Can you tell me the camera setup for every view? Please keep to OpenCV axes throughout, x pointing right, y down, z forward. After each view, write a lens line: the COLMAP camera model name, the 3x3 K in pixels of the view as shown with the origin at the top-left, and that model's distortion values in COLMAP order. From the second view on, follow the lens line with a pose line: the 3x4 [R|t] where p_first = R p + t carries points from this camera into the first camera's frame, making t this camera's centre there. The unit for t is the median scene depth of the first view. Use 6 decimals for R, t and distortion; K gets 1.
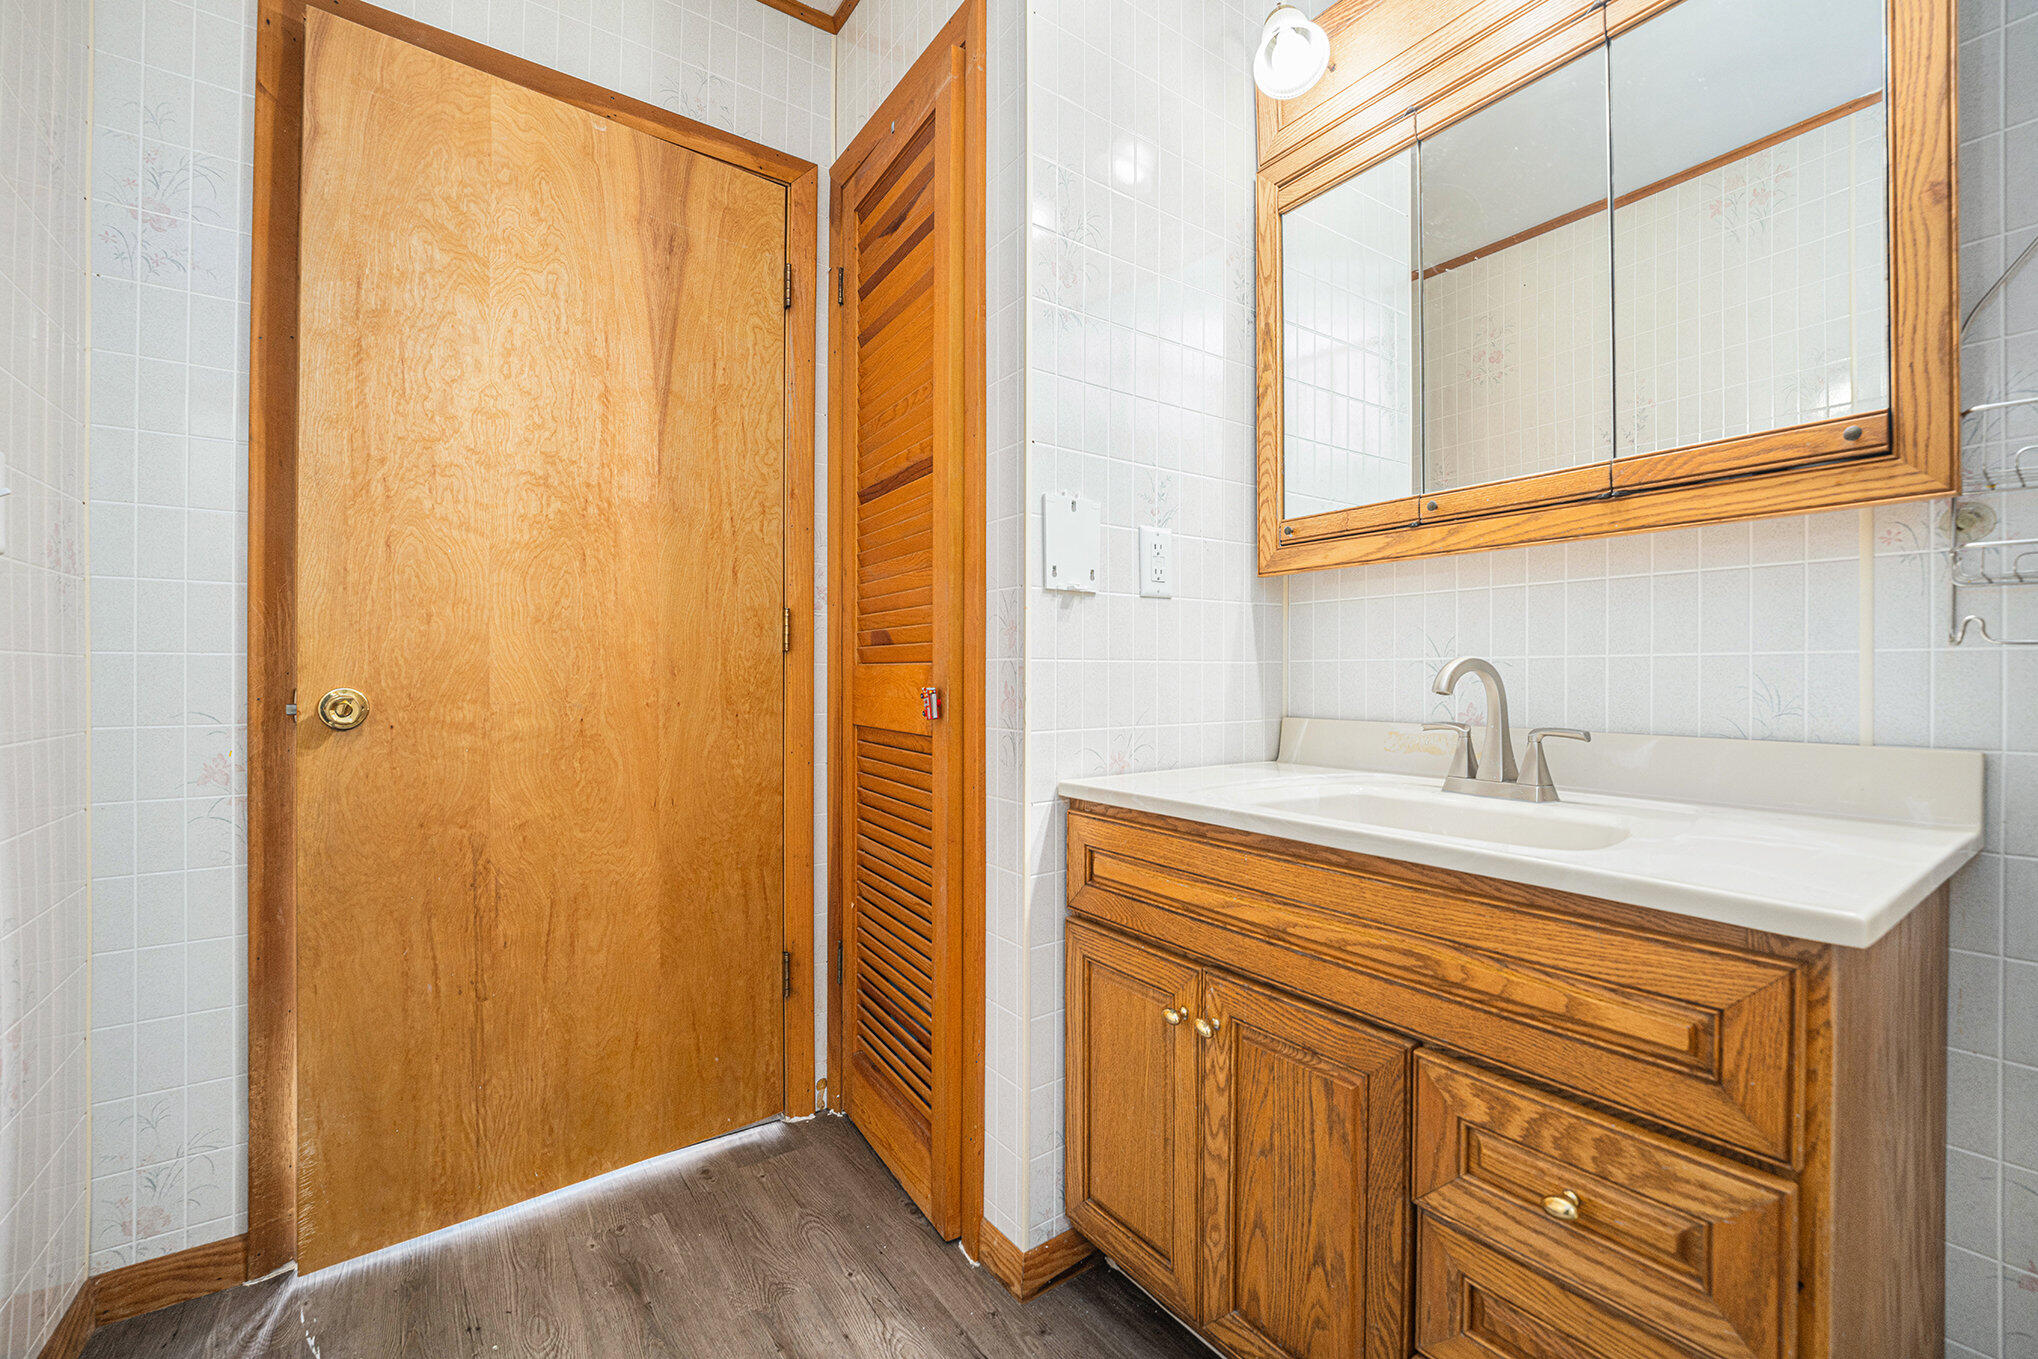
lens RADIAL K [[854.1, 0, 1019.0], [0, 854.1, 679.5], [0, 0, 1]] dist [-0.001442, -0.000367]
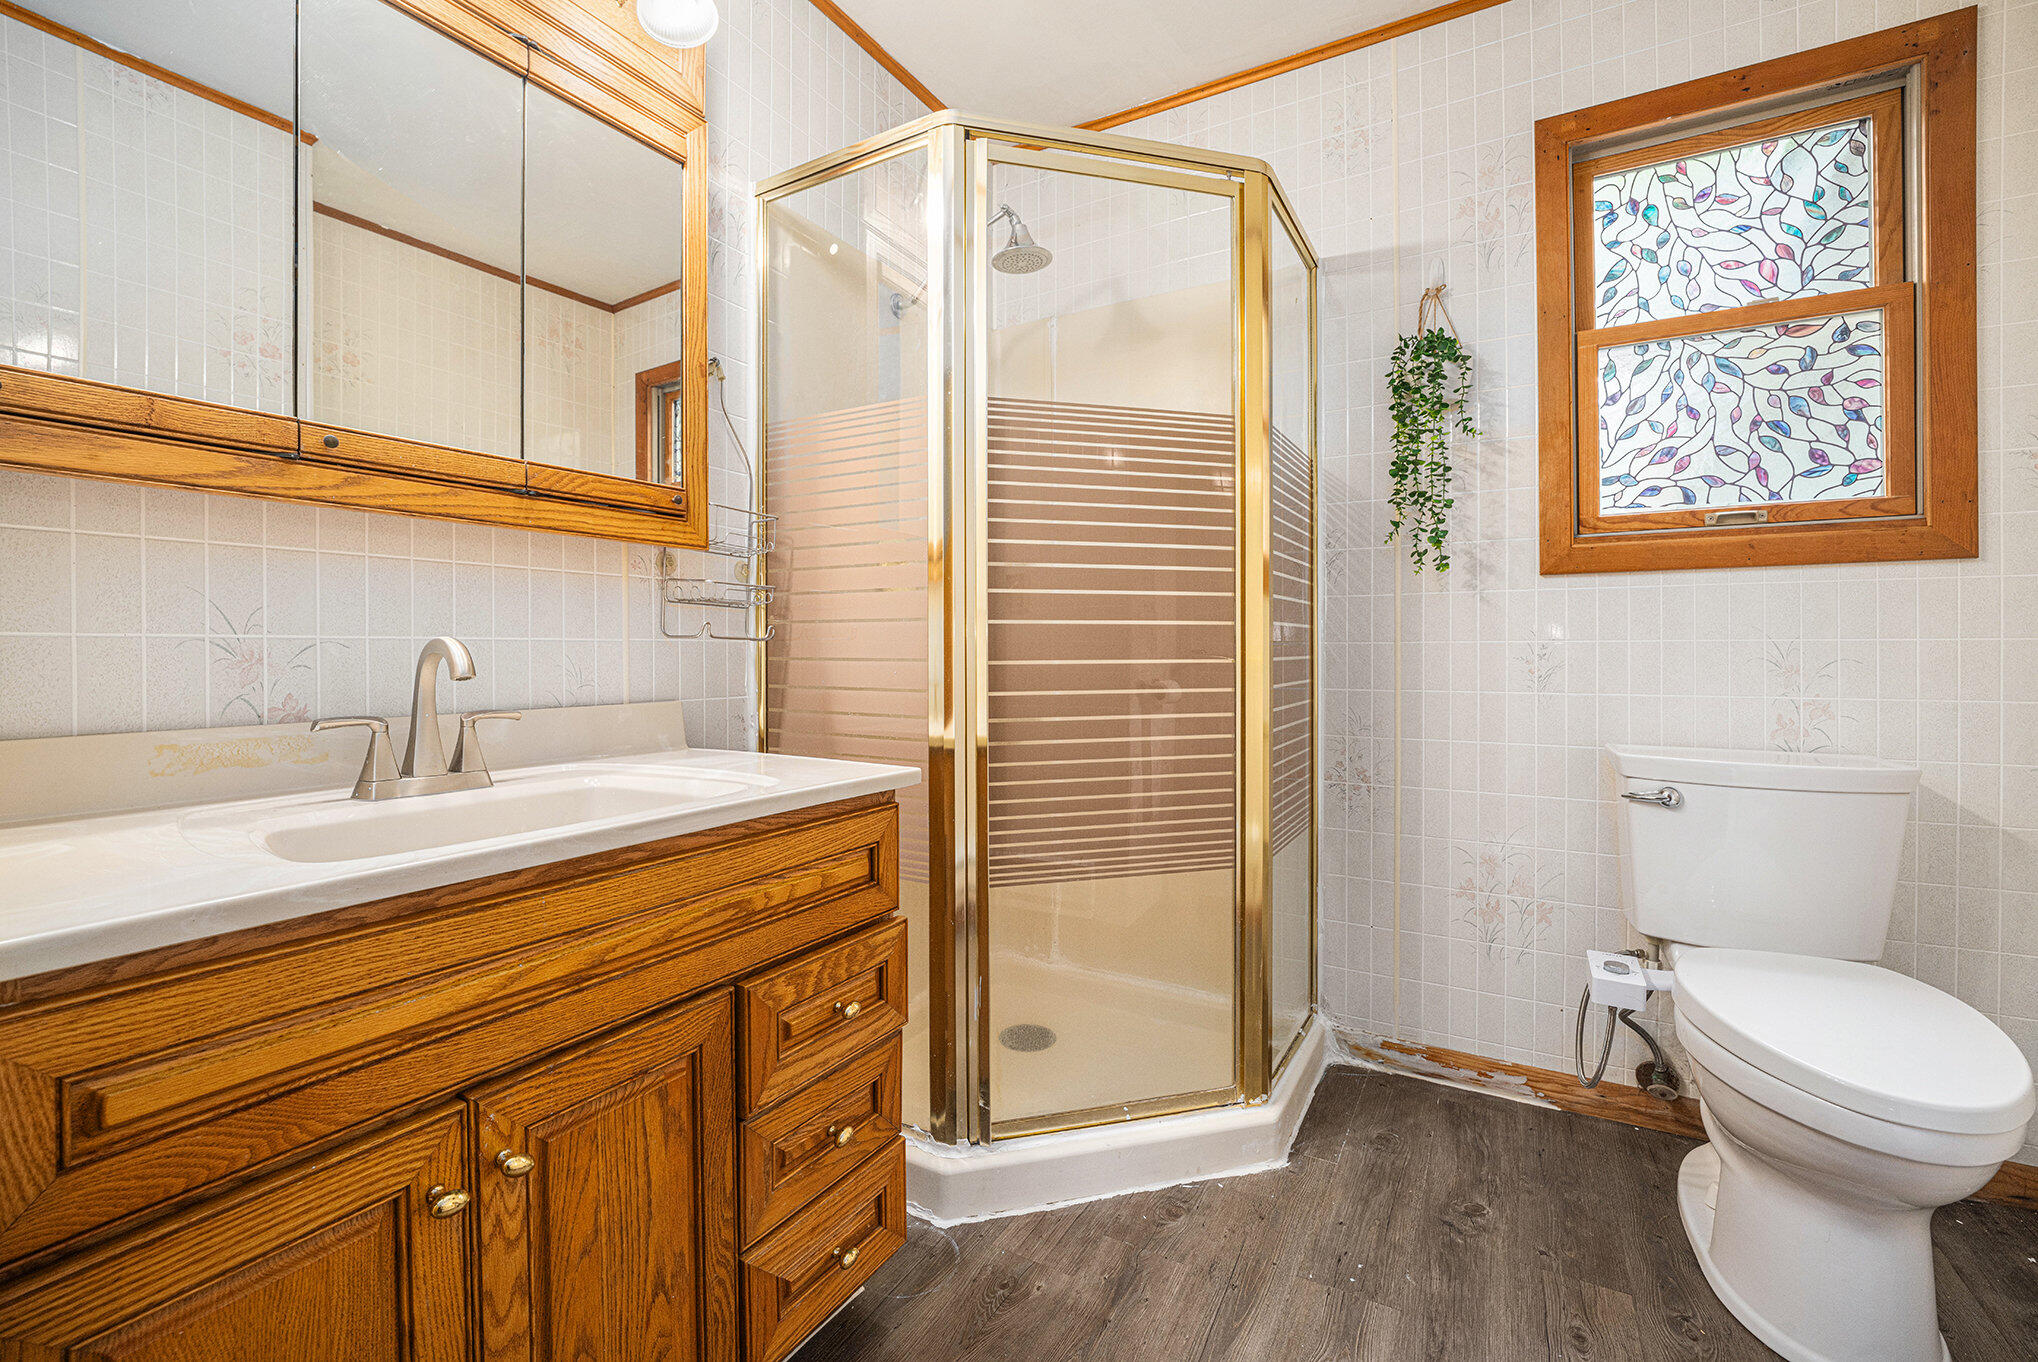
lens RADIAL K [[847.8, 0, 1016.3], [0, 847.8, 649.4], [0, 0, 1]] dist [-0.000229, -0.000155]
pose [[-0.397208, 0.003335, 0.917723, -0.638482], [0.008127, 0.999967, -0.000116, -0.010726], [-0.917693, 0.007413, -0.397222, 0.985065]]
